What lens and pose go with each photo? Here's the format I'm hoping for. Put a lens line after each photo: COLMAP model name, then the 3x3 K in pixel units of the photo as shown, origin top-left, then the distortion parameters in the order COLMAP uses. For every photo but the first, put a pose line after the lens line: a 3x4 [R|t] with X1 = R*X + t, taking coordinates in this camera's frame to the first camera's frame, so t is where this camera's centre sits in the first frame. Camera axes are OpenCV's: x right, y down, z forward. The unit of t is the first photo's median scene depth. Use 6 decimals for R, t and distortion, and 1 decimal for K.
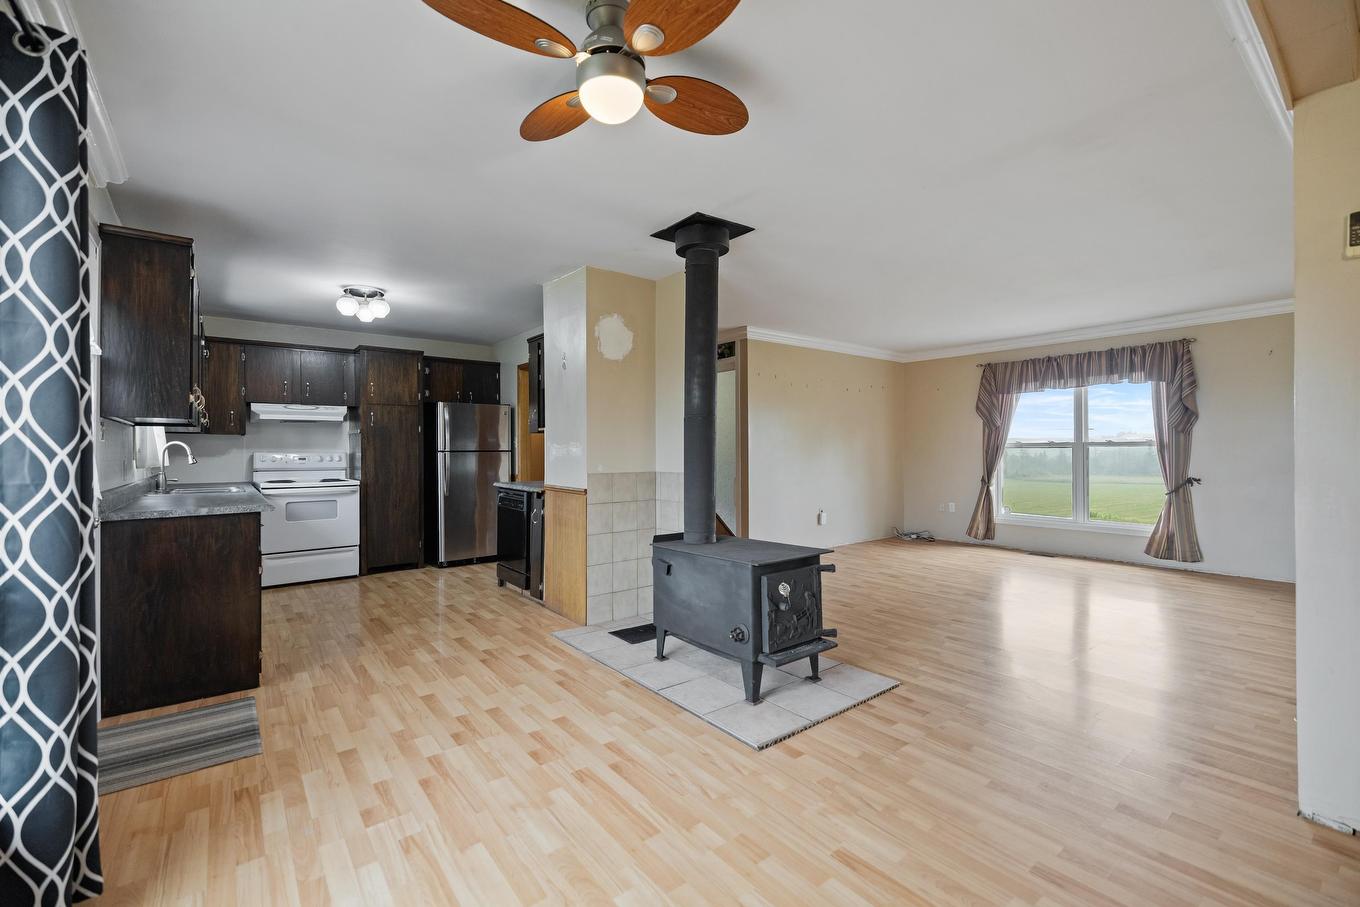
lens RADIAL K [[580.6, 0, 679.6], [0, 580.6, 444.8], [0, 0, 1]] dist [-0.002014, -0.000688]
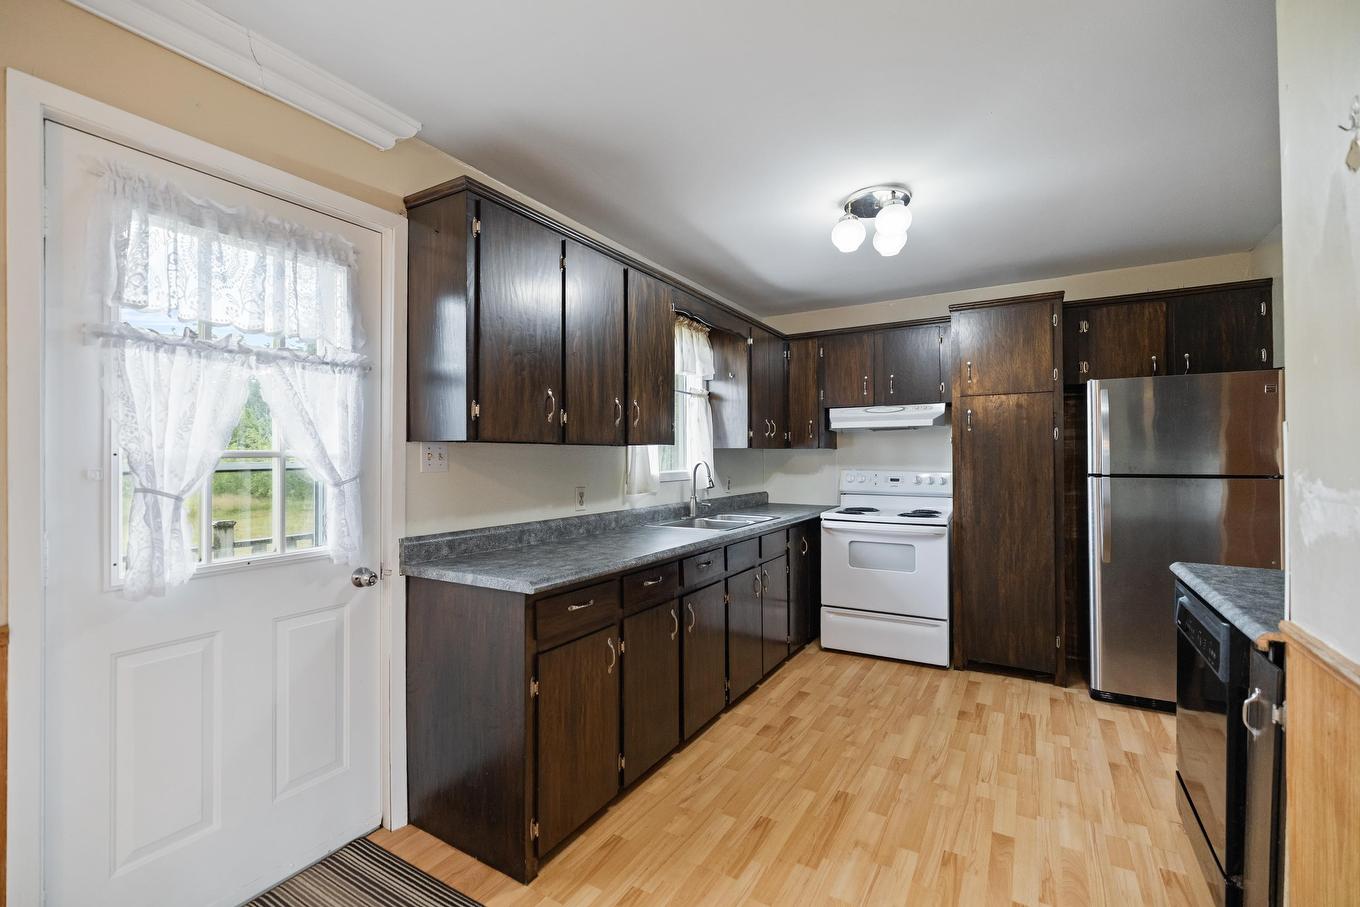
lens RADIAL K [[580.6, 0, 677.4], [0, 580.6, 456.8], [0, 0, 1]] dist [-0.002014, -0.000688]
pose [[0.349786, 0.003447, -0.936823, -0.058389], [0.010240, 0.999919, 0.007502, -0.013281], [0.936774, -0.012217, 0.349723, 0.488795]]
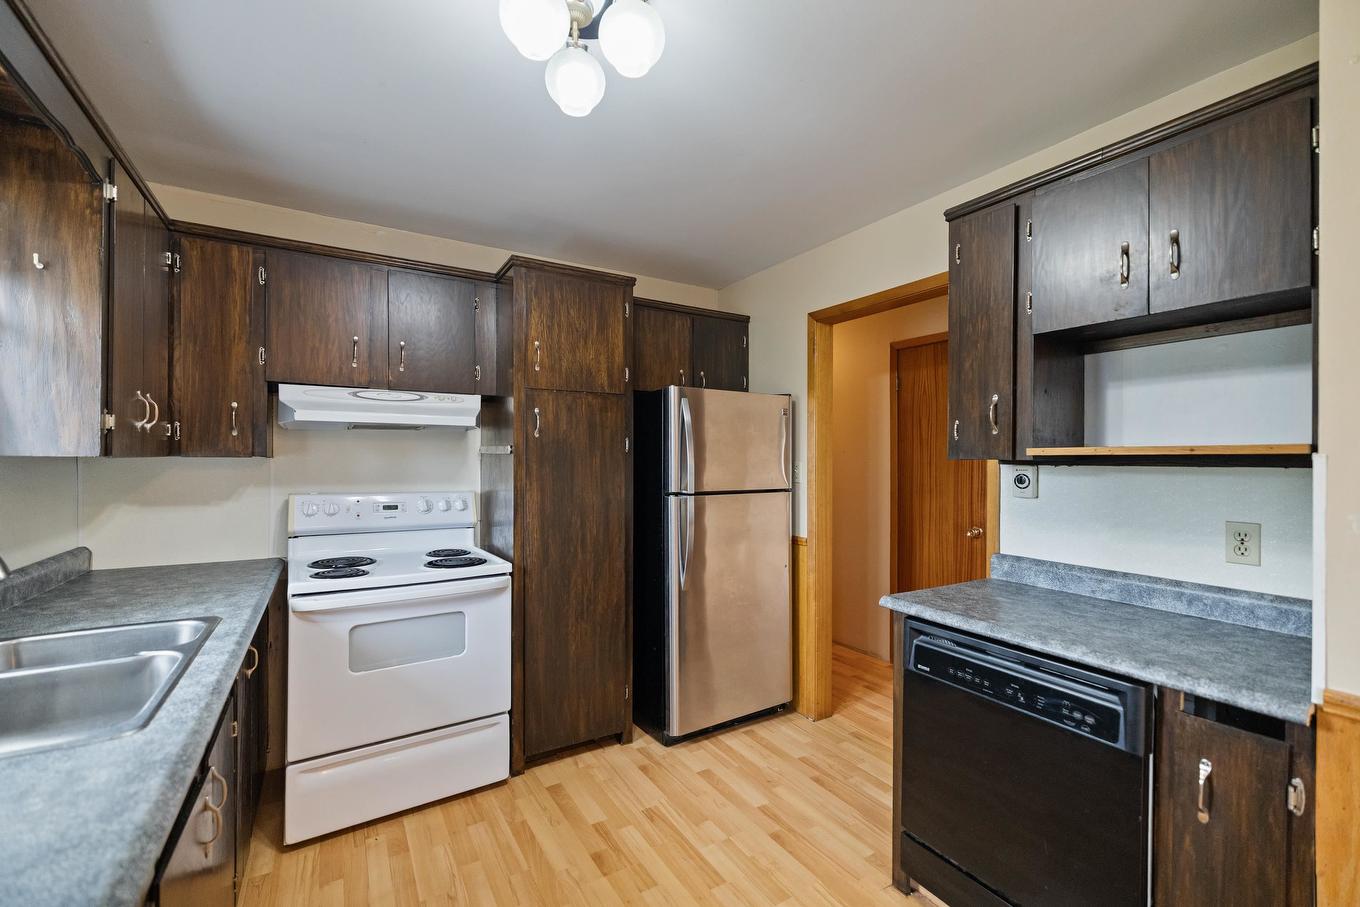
lens RADIAL K [[580.6, 0, 692.1], [0, 580.6, 458.4], [0, 0, 1]] dist [-0.002014, -0.000688]
pose [[0.992512, 0.009314, -0.121788, -0.354524], [-0.008497, 0.999938, 0.007226, -0.020857], [0.121848, -0.006137, 0.992530, 0.567972]]
